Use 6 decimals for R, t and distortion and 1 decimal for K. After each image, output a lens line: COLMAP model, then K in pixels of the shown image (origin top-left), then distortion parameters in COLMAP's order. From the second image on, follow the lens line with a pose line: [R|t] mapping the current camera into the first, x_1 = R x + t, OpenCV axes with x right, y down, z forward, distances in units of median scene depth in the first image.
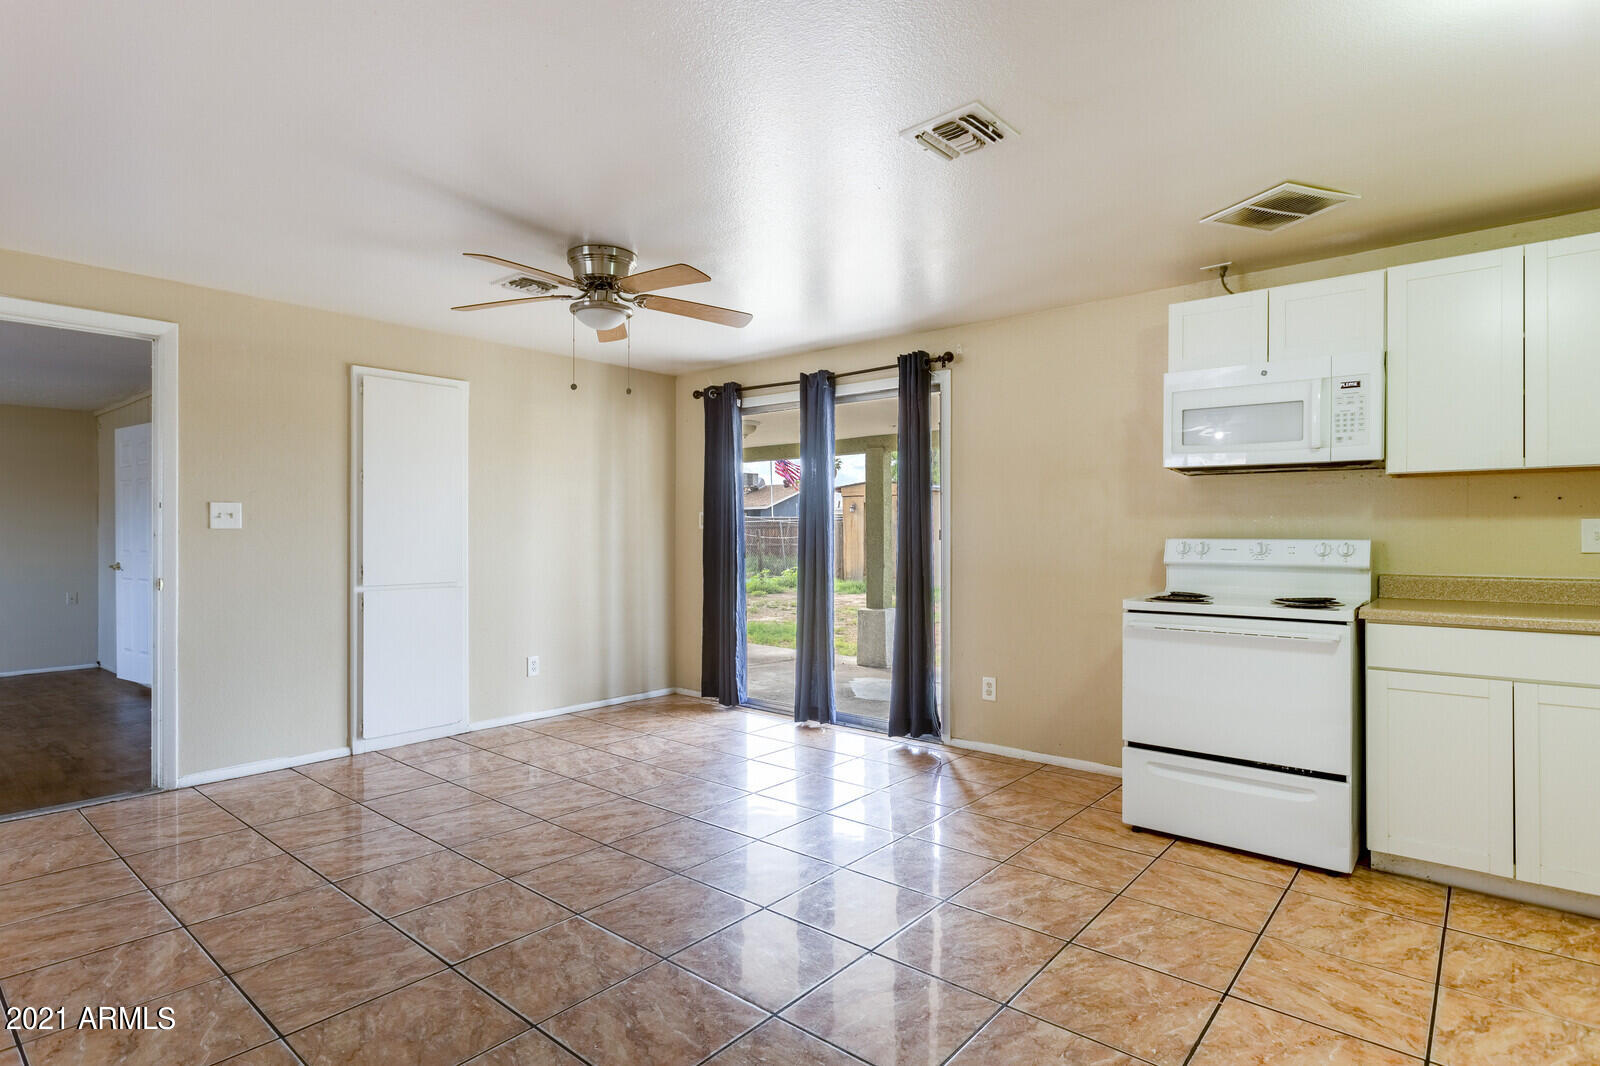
lens RADIAL K [[832.7, 0, 793.5], [0, 832.7, 530.4], [0, 0, 1]] dist [-0.020868, 0.018027]
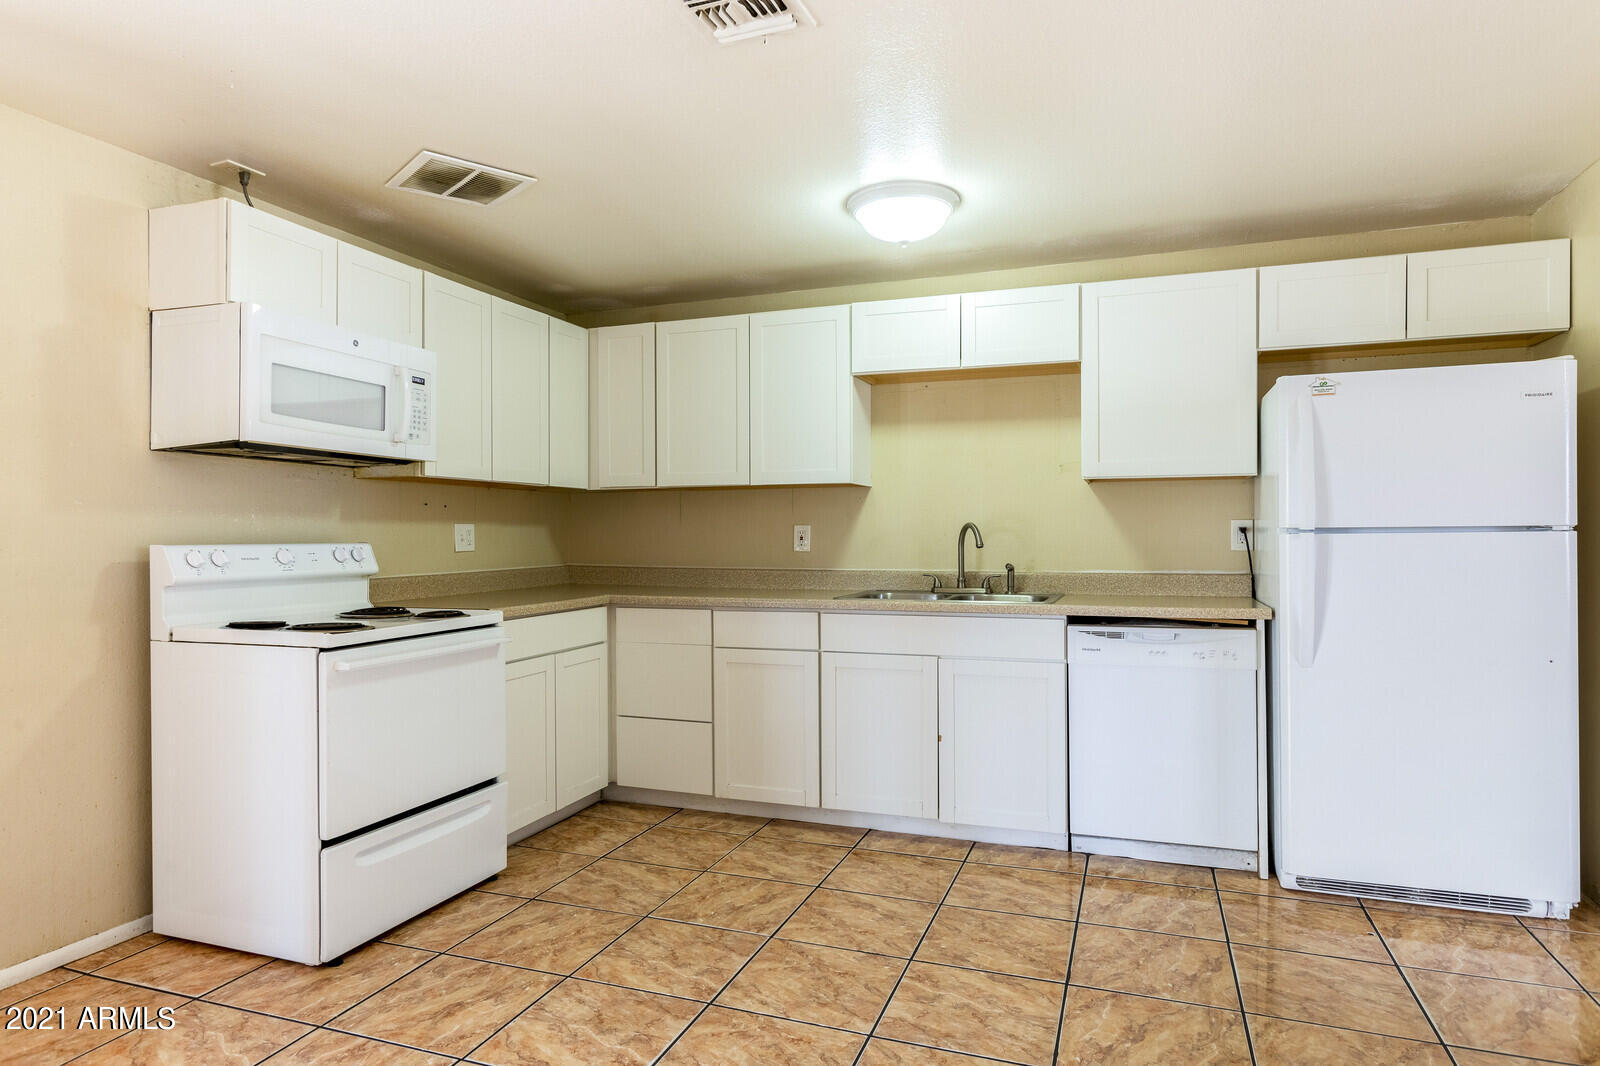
lens RADIAL K [[893.3, 0, 800.0], [0, 893.3, 533.0], [0, 0, 1]] dist [-0.002778, 0.001826]
pose [[-0.323048, 0.001095, 0.946382, -0.499360], [0.000968, 0.999999, -0.000826, 0.001412], [-0.946382, 0.000649, -0.323049, 1.028610]]
